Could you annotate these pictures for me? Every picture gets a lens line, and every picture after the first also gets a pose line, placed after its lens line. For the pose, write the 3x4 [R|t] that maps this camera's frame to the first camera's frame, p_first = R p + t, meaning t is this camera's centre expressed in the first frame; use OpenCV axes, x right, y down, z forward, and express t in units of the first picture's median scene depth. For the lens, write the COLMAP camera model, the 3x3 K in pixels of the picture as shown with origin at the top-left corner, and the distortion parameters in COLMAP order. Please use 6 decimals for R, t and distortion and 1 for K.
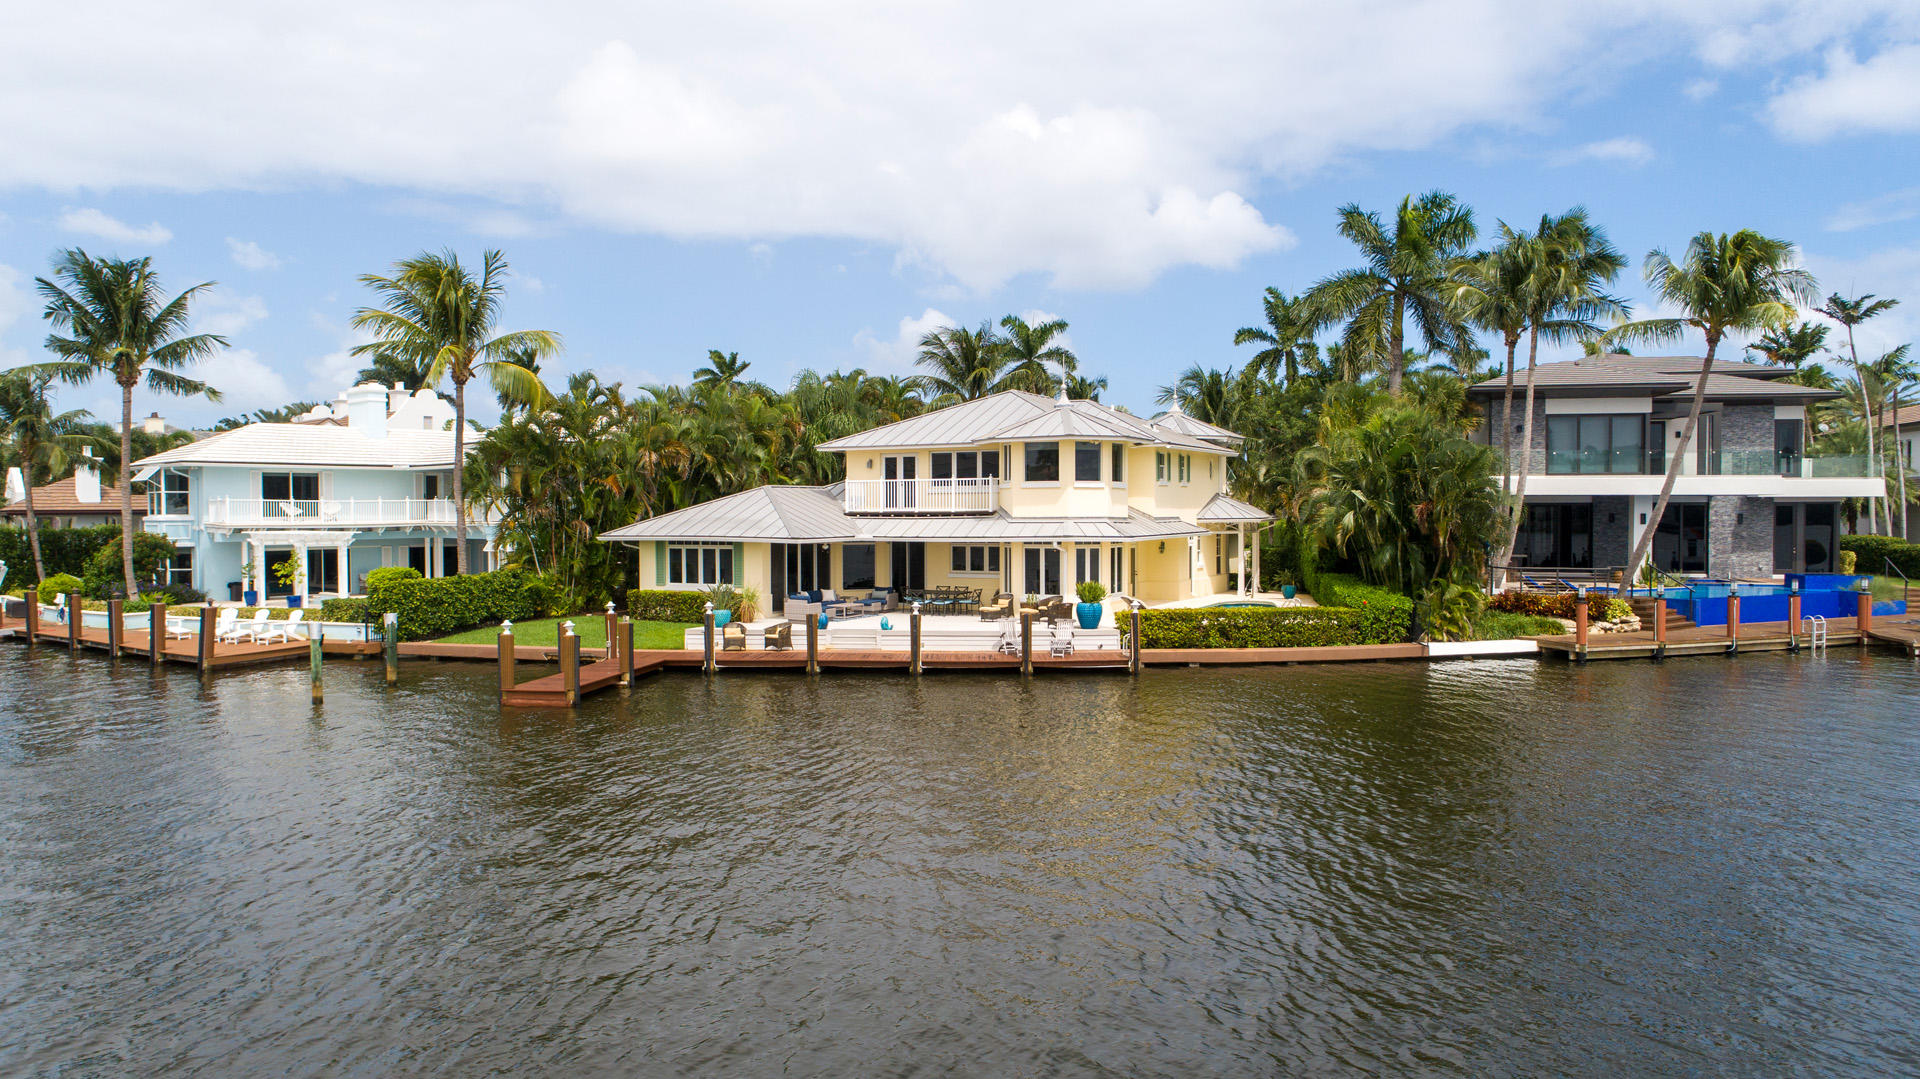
lens RADIAL K [[1301.3, 0, 963.9], [0, 1301.3, 529.0], [0, 0, 1]] dist [-0.005230, -0.002371]
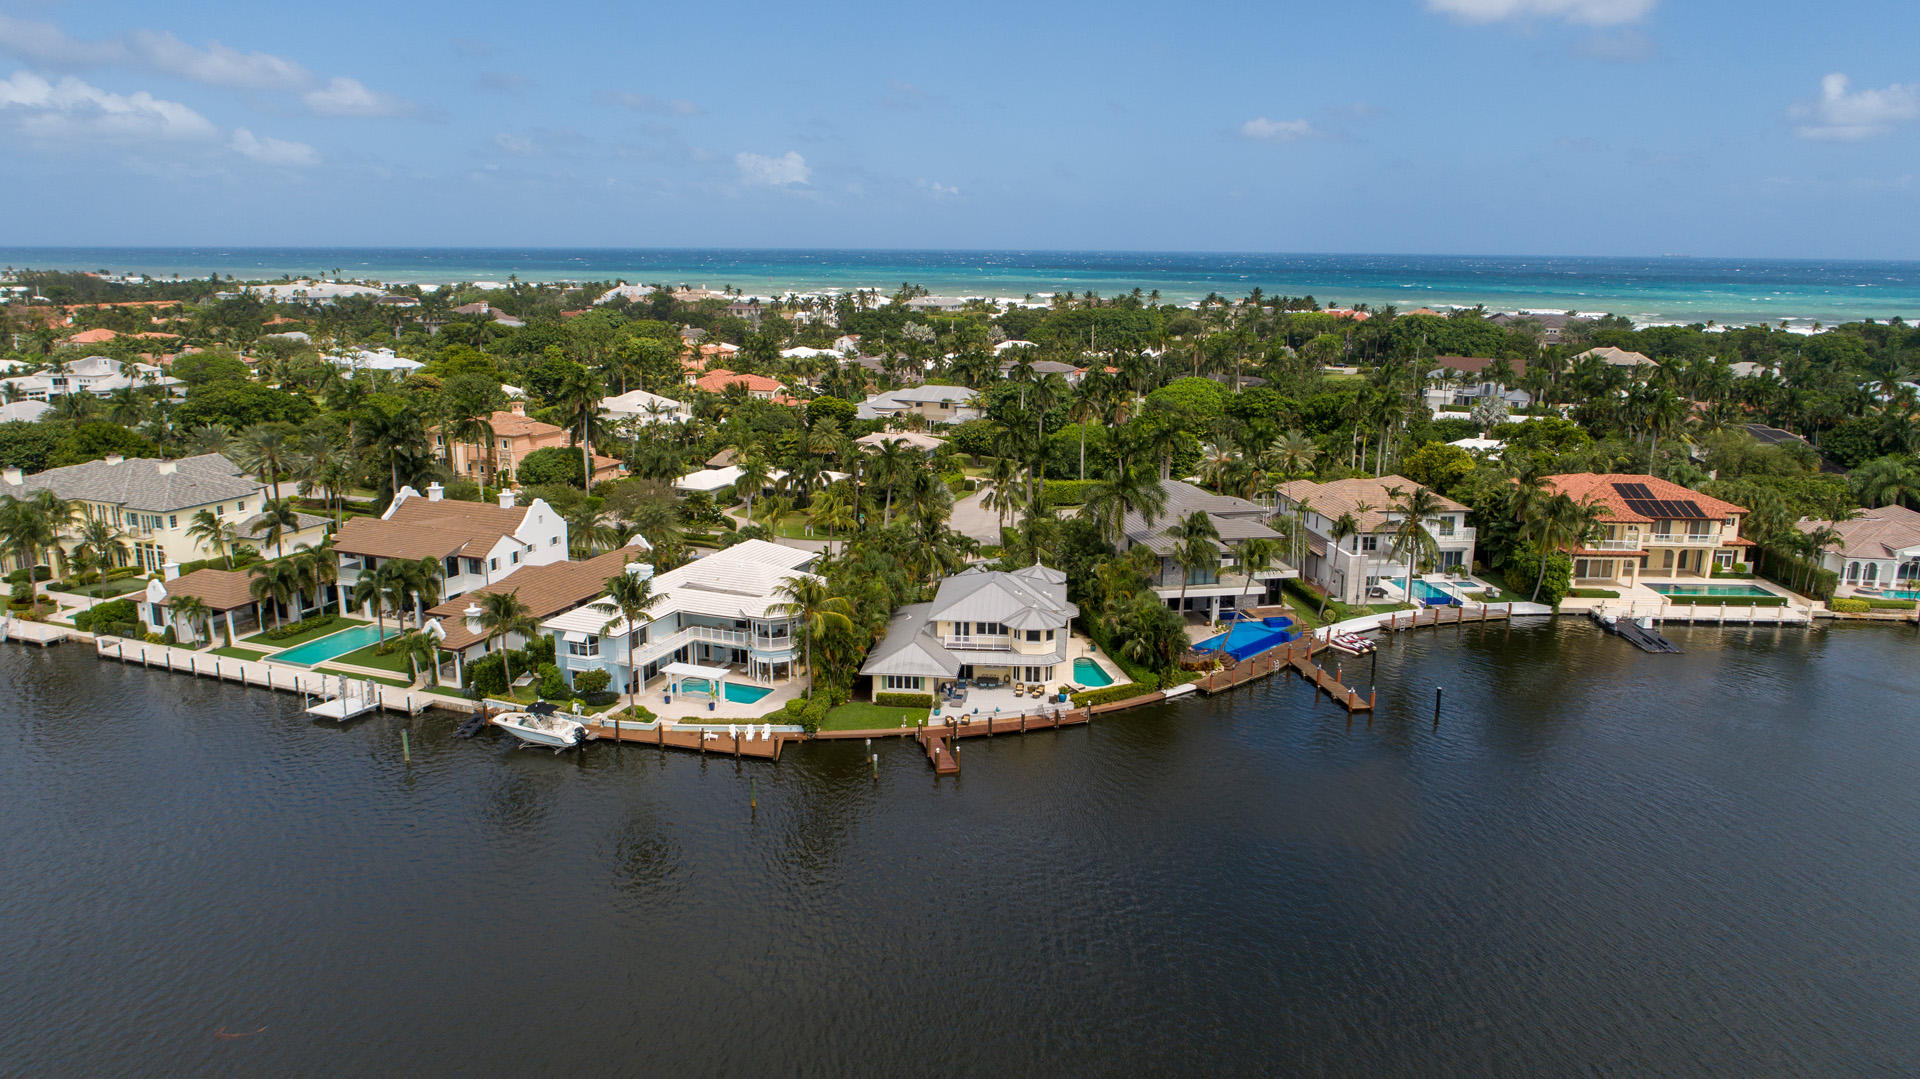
lens RADIAL K [[1301.3, 0, 963.9], [0, 1301.3, 529.0], [0, 0, 1]] dist [-0.005230, -0.002371]
pose [[0.929108, -0.067308, 0.363633, -0.953199], [0.004320, 0.985206, 0.171322, -0.671941], [-0.369784, -0.157605, 0.915653, -1.254715]]
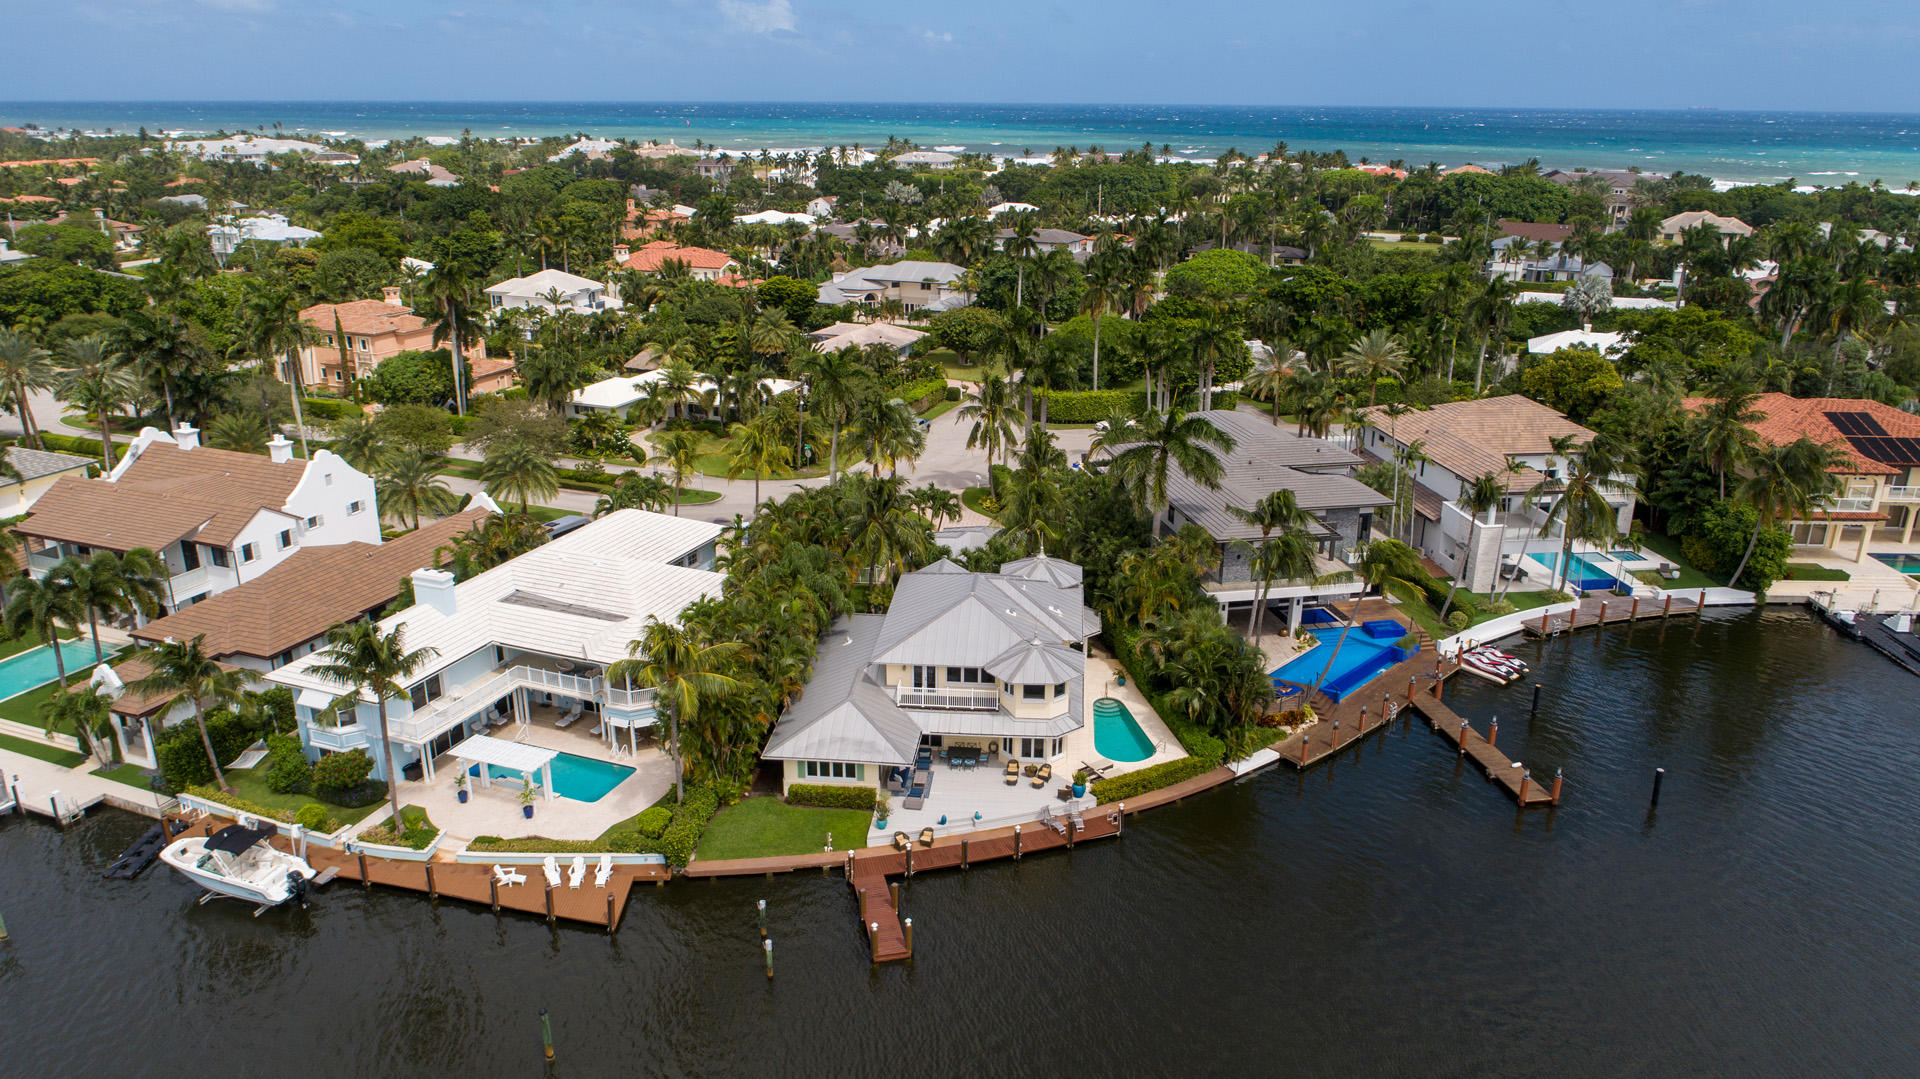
lens RADIAL K [[1301.3, 0, 963.9], [0, 1301.3, 529.0], [0, 0, 1]] dist [-0.005230, -0.002371]
pose [[0.928400, -0.106786, 0.355908, -0.569165], [0.005643, 0.961758, 0.273842, -0.674648], [-0.371540, -0.252226, 0.893499, -0.409419]]
